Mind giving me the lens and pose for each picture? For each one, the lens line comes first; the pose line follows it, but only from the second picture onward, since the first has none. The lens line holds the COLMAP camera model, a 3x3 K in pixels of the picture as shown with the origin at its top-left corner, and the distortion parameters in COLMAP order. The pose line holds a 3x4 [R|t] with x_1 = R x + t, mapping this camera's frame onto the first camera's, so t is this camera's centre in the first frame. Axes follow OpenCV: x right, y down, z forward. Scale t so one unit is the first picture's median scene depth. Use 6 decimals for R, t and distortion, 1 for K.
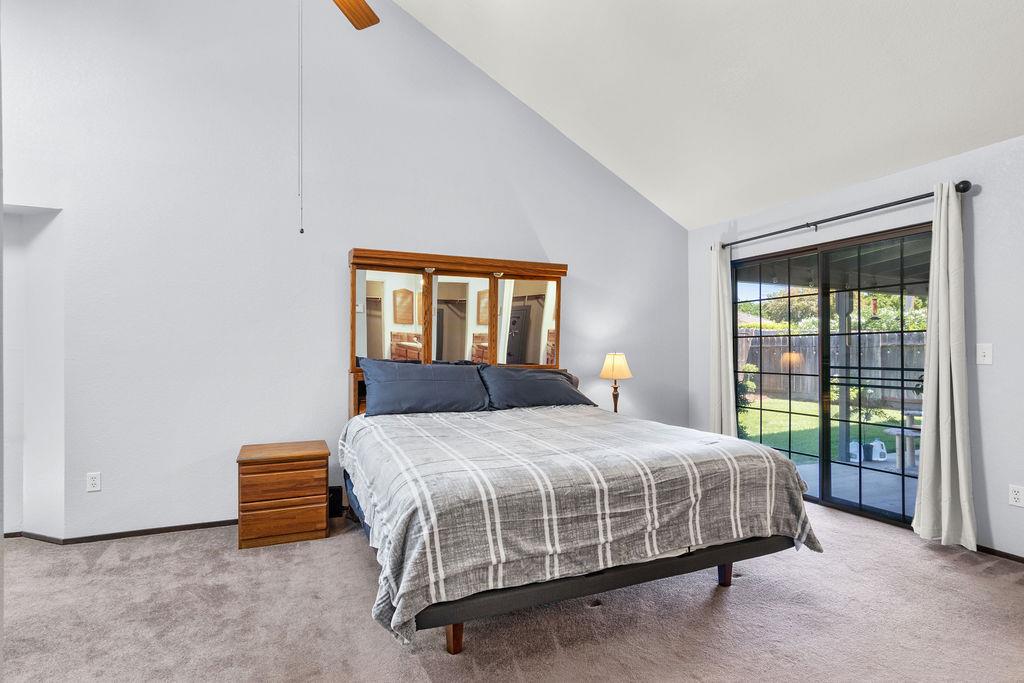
lens RADIAL K [[522.9, 0, 510.9], [0, 522.9, 340.6], [0, 0, 1]] dist [0.000177, -0.000137]
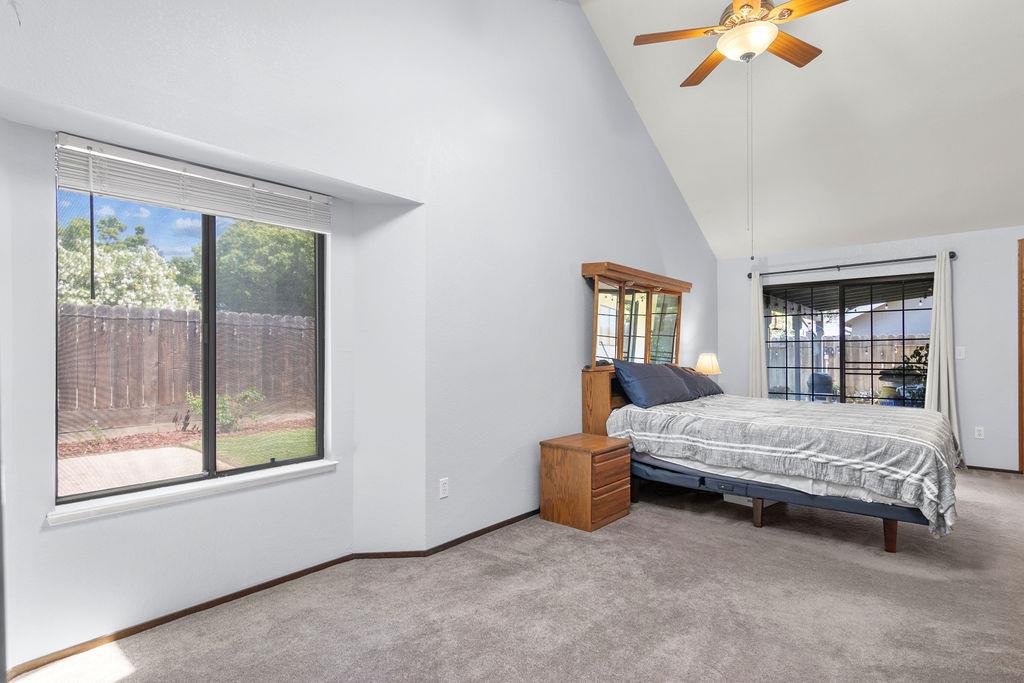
lens RADIAL K [[522.9, 0, 507.7], [0, 522.9, 346.3], [0, 0, 1]] dist [0.000177, -0.000137]
pose [[0.902927, -0.000133, 0.429794, -0.909018], [-0.001930, 0.999989, 0.004365, 0.001838], [-0.429789, -0.004770, 0.902917, 0.060134]]
